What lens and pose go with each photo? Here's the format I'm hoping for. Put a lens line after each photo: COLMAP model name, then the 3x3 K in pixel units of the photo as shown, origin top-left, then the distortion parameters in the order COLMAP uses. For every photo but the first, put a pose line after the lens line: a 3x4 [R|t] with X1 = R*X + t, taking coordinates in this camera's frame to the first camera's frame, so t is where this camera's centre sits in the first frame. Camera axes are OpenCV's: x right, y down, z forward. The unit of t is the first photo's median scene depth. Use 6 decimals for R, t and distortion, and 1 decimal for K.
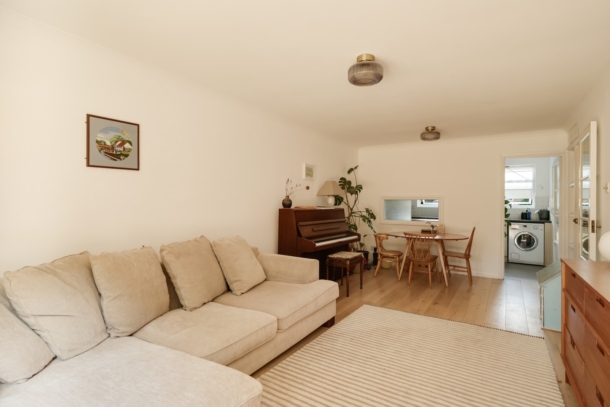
lens RADIAL K [[302.9, 0, 305.9], [0, 302.9, 204.9], [0, 0, 1]] dist [0.000216, 0.000363]
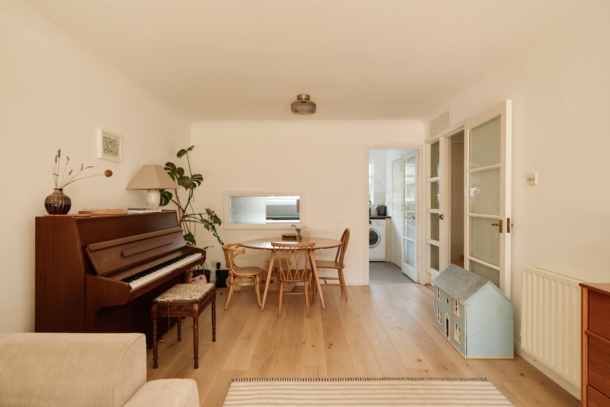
lens RADIAL K [[321.9, 0, 302.6], [0, 321.9, 202.6], [0, 0, 1]] dist [-0.001163, -0.000871]
pose [[0.847153, -0.017250, 0.531069, -0.005351], [0.017722, 0.999834, 0.004206, -0.002961], [-0.531053, 0.005848, 0.847318, 0.319634]]
